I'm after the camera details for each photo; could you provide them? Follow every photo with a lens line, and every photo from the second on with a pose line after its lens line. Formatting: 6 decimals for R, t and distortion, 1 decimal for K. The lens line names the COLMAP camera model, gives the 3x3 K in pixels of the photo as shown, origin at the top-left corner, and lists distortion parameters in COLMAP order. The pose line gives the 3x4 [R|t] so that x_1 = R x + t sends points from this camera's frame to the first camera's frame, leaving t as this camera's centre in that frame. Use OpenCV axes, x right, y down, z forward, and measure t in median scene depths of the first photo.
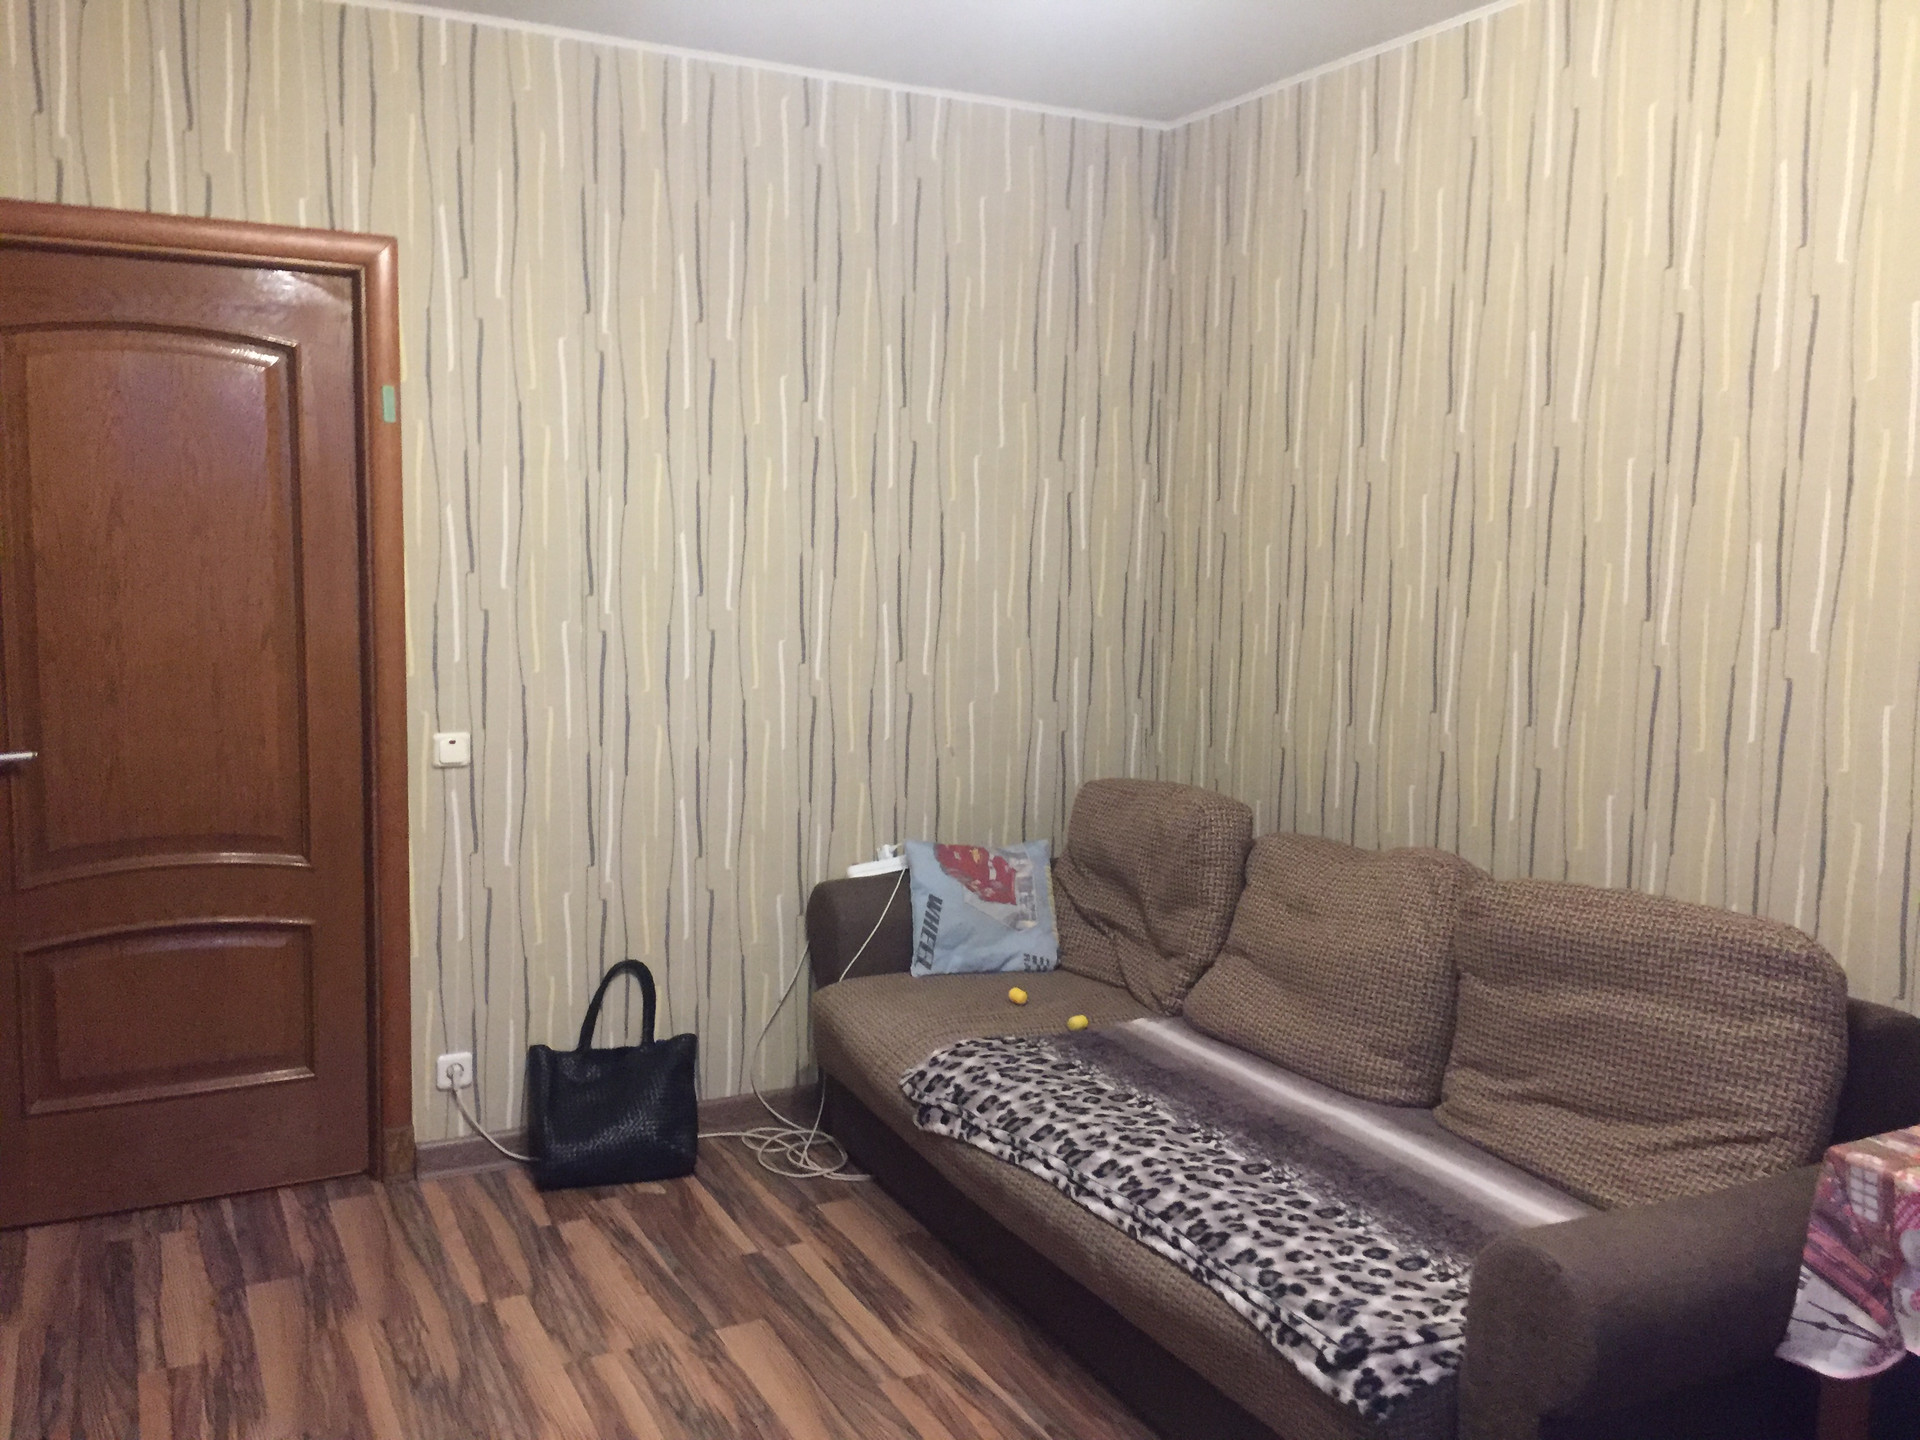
lens RADIAL K [[1653.3, 0, 957.0], [0, 1653.3, 702.2], [0, 0, 1]] dist [0.092652, -0.129667]
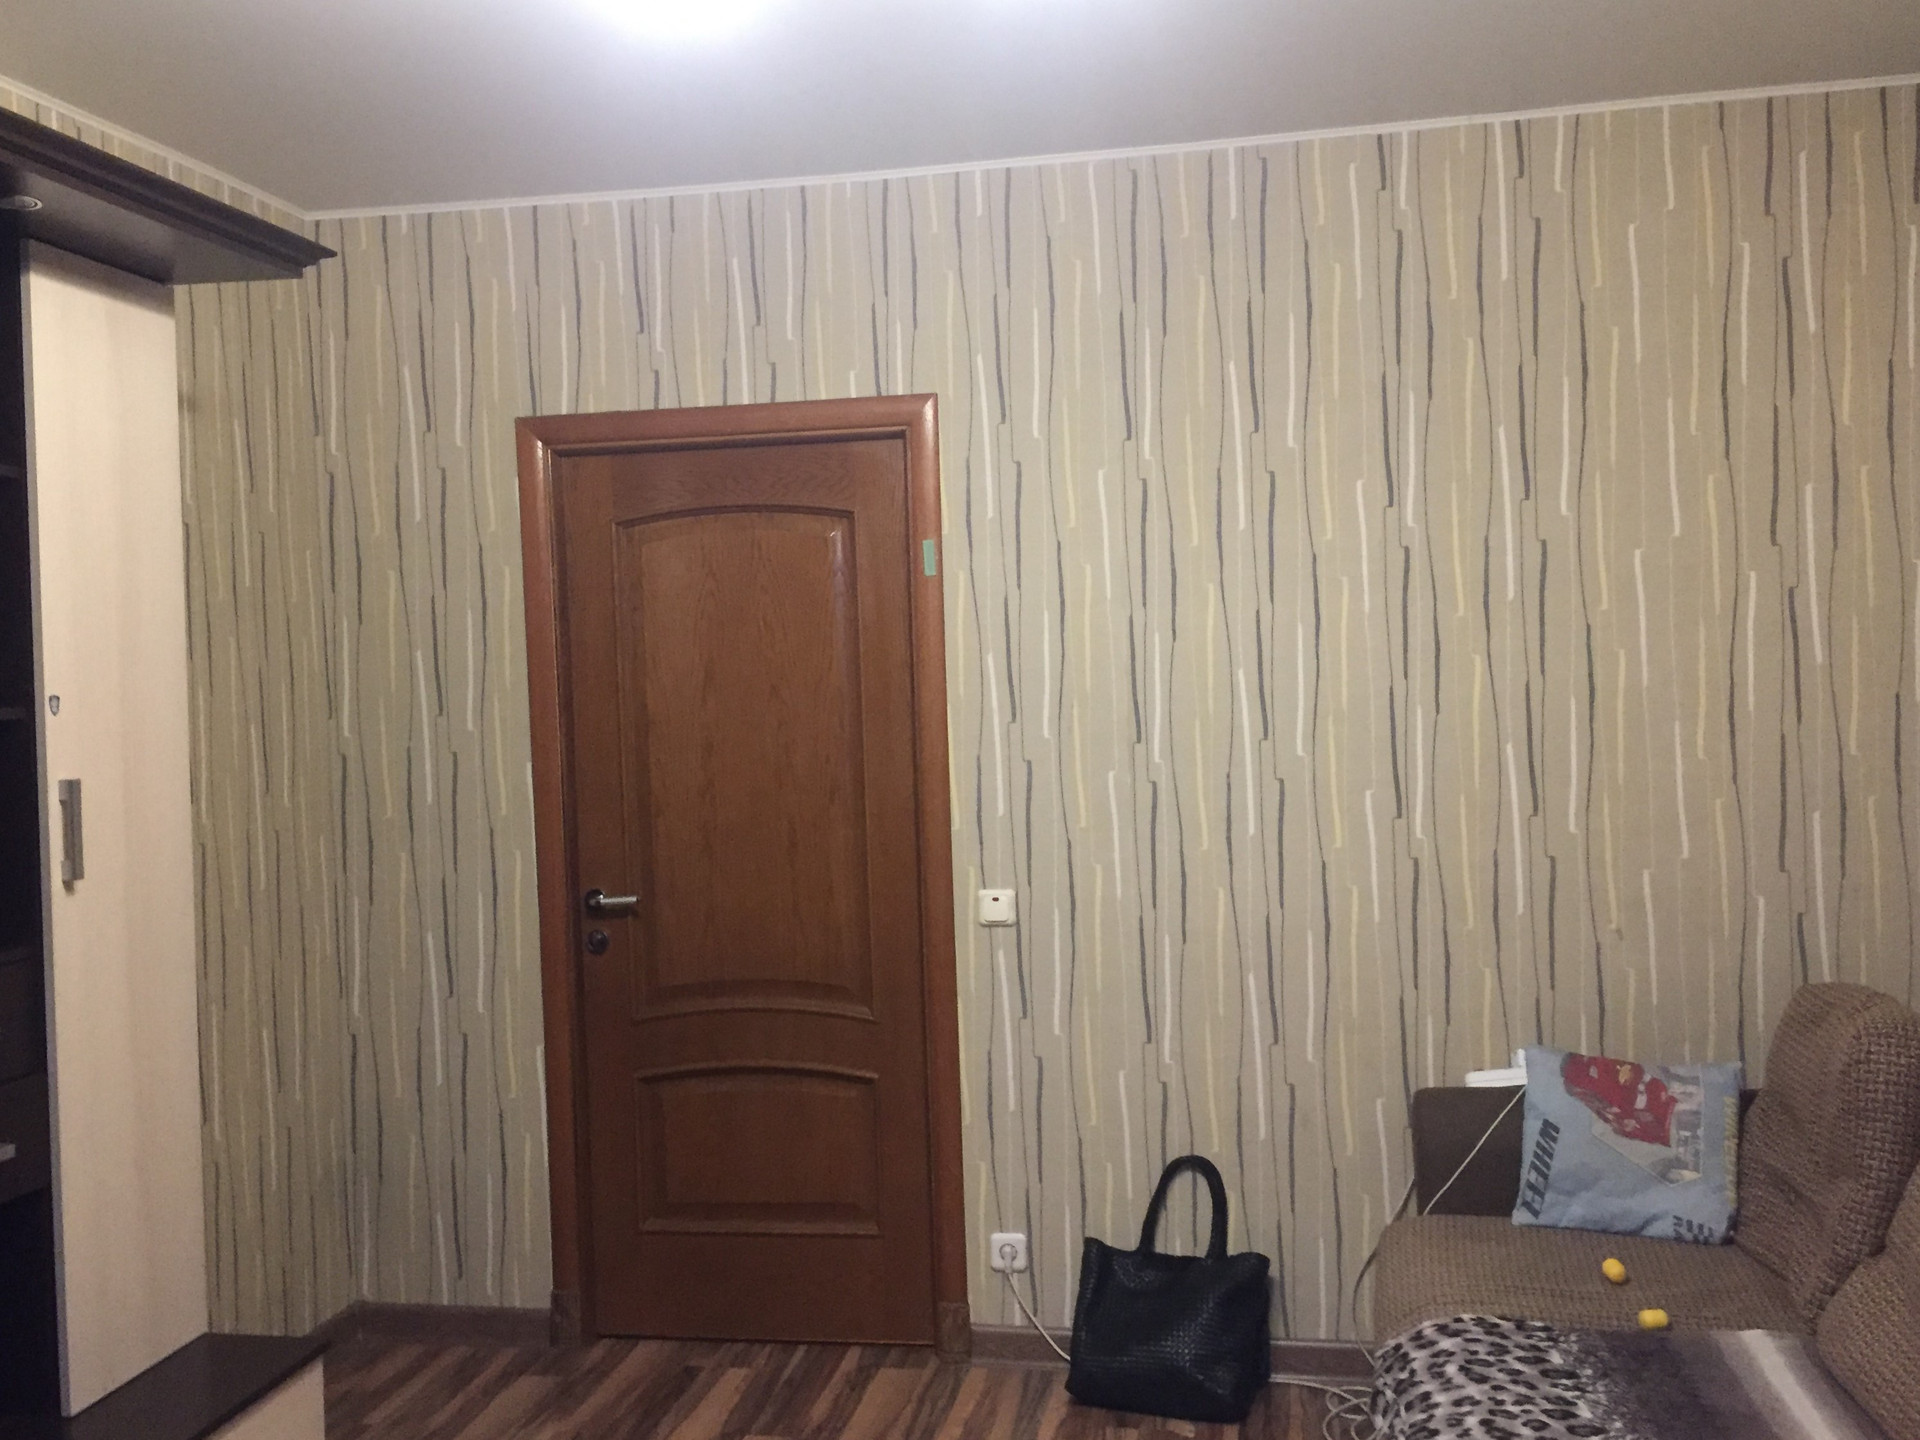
lens RADIAL K [[1788.9, 0, 939.0], [0, 1788.9, 709.2], [0, 0, 1]] dist [0.058449, 0.000000]
pose [[0.785436, -0.036170, -0.617886, 0.313629], [-0.015729, 0.996802, -0.078346, -0.004051], [0.618744, 0.071254, 0.782355, 0.166445]]
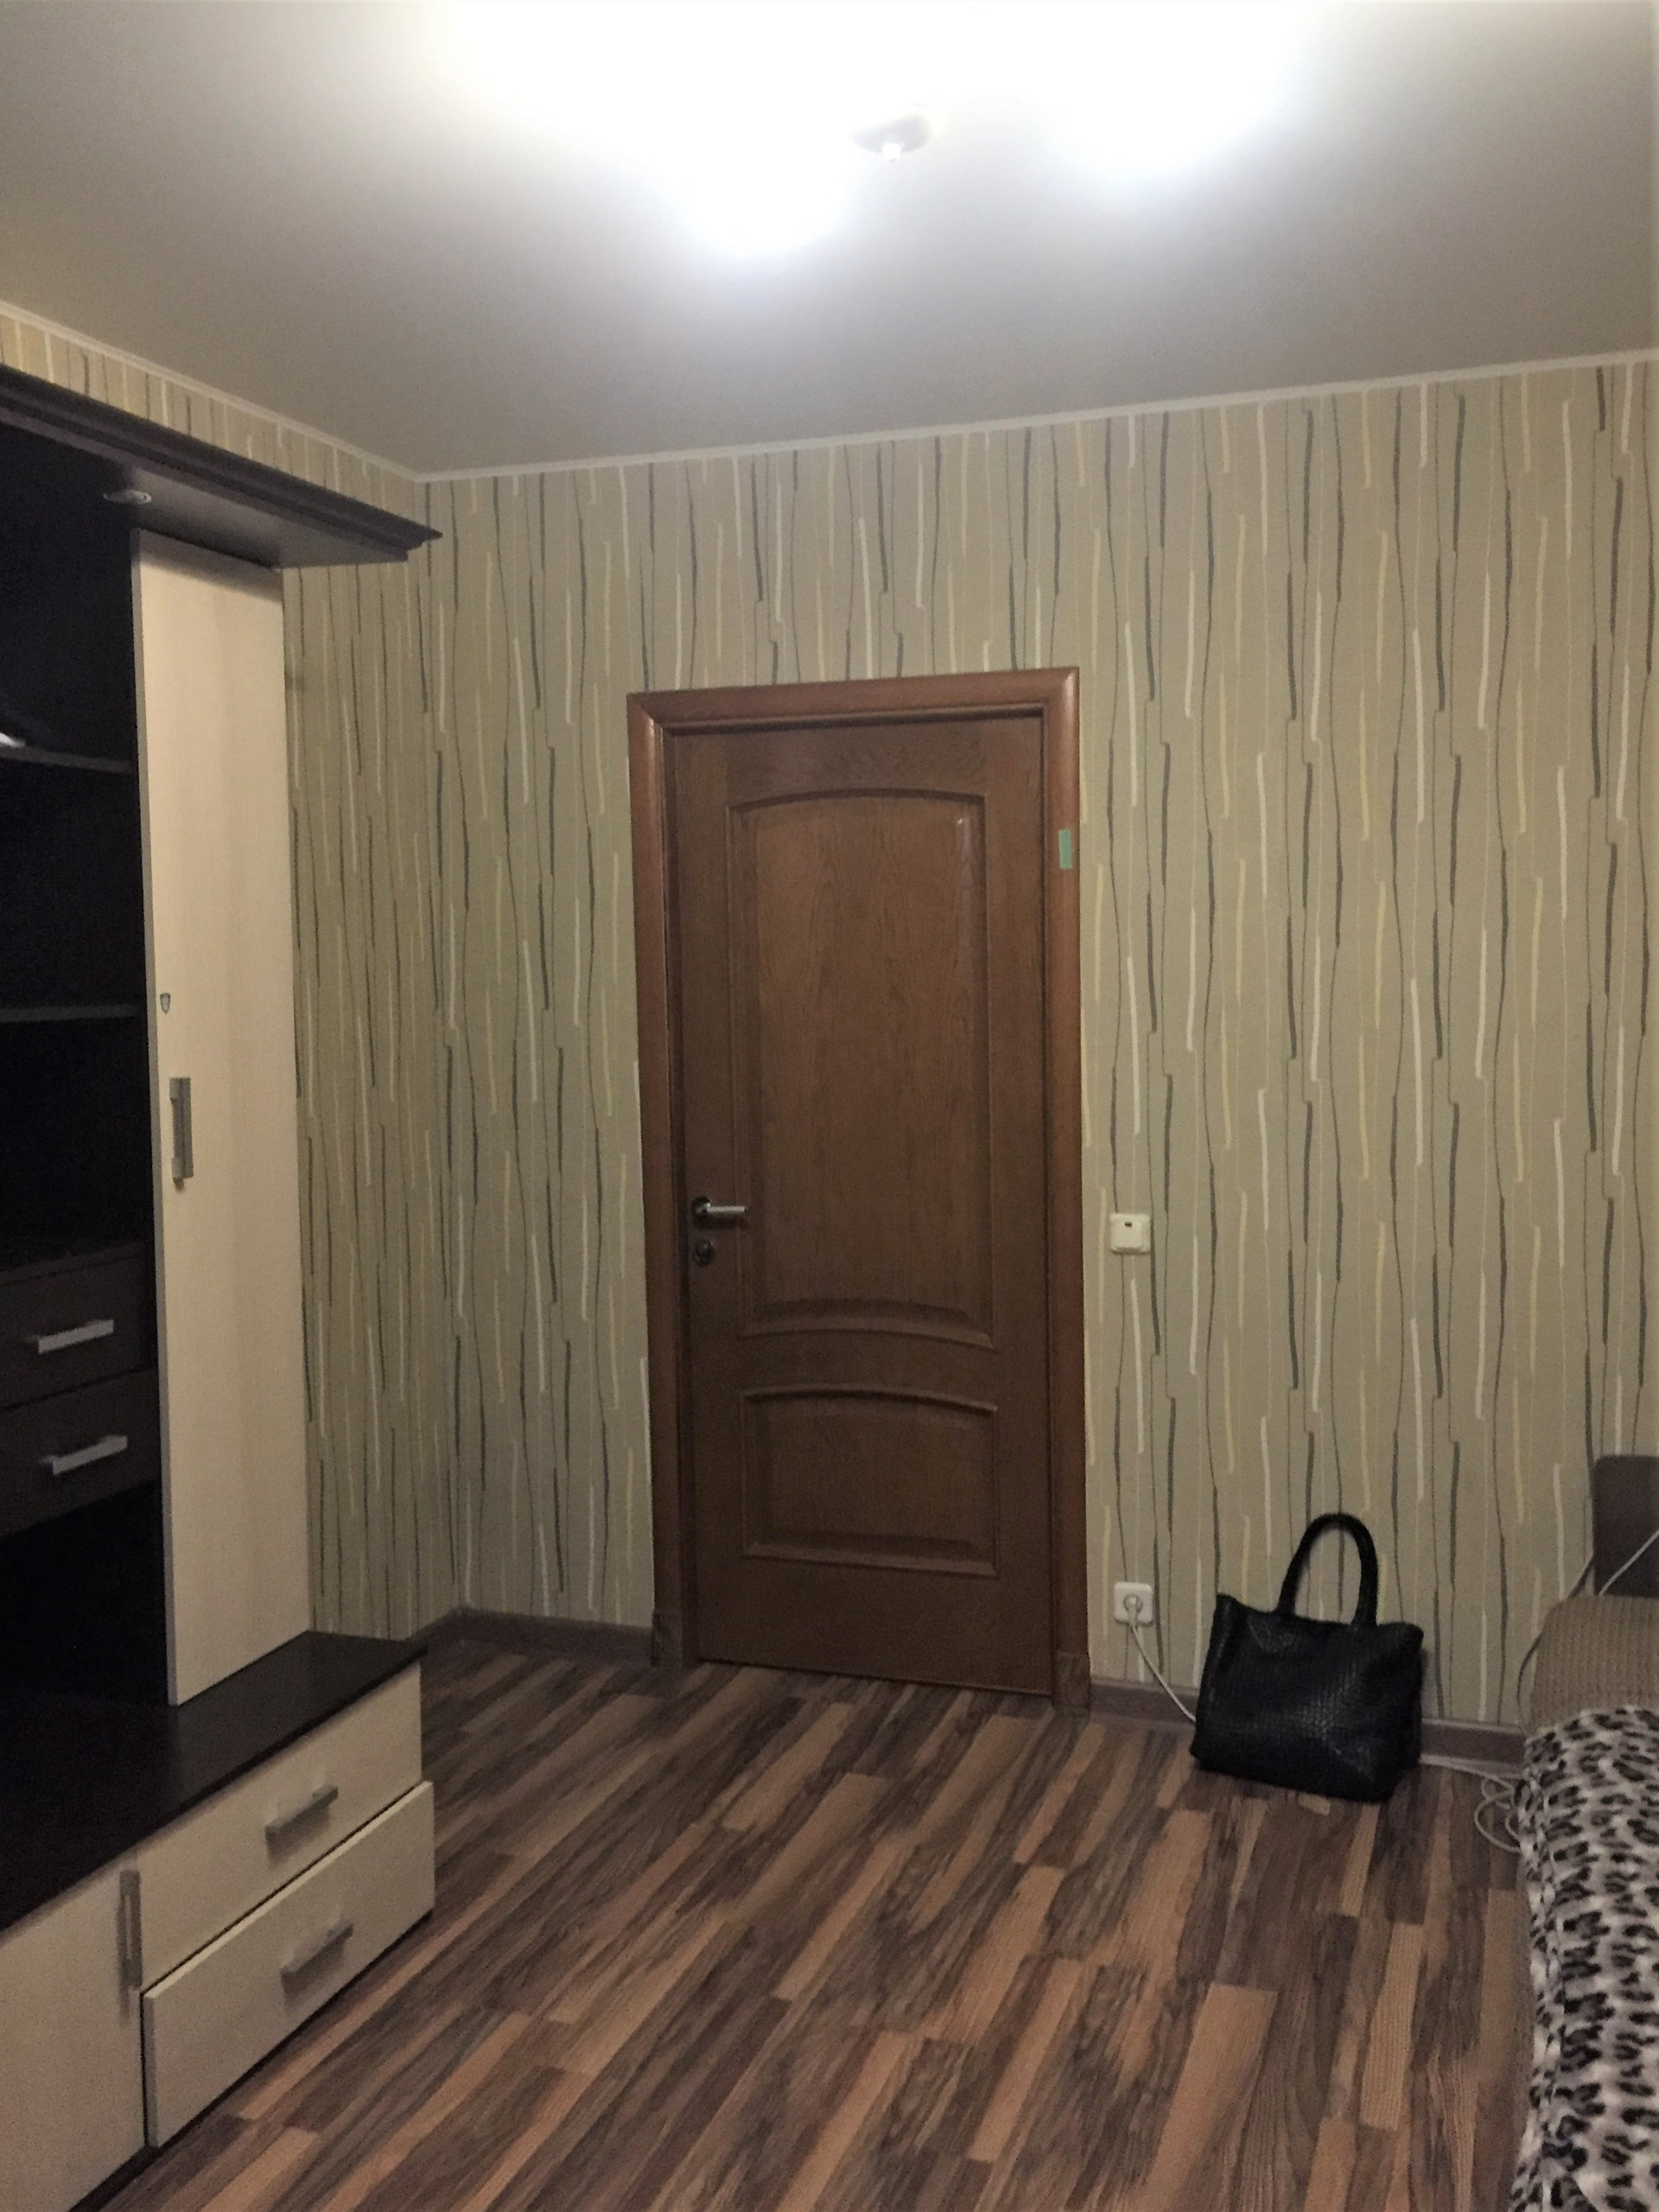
lens RADIAL K [[2061.0, 0, 837.5], [0, 2061.0, 1081.6], [0, 0, 1]] dist [0.058449, 0.000000]
pose [[0.689683, 0.017584, -0.723898, 0.379228], [-0.046248, 0.998734, -0.019802, -0.023085], [0.722633, 0.047136, 0.689623, 0.135845]]
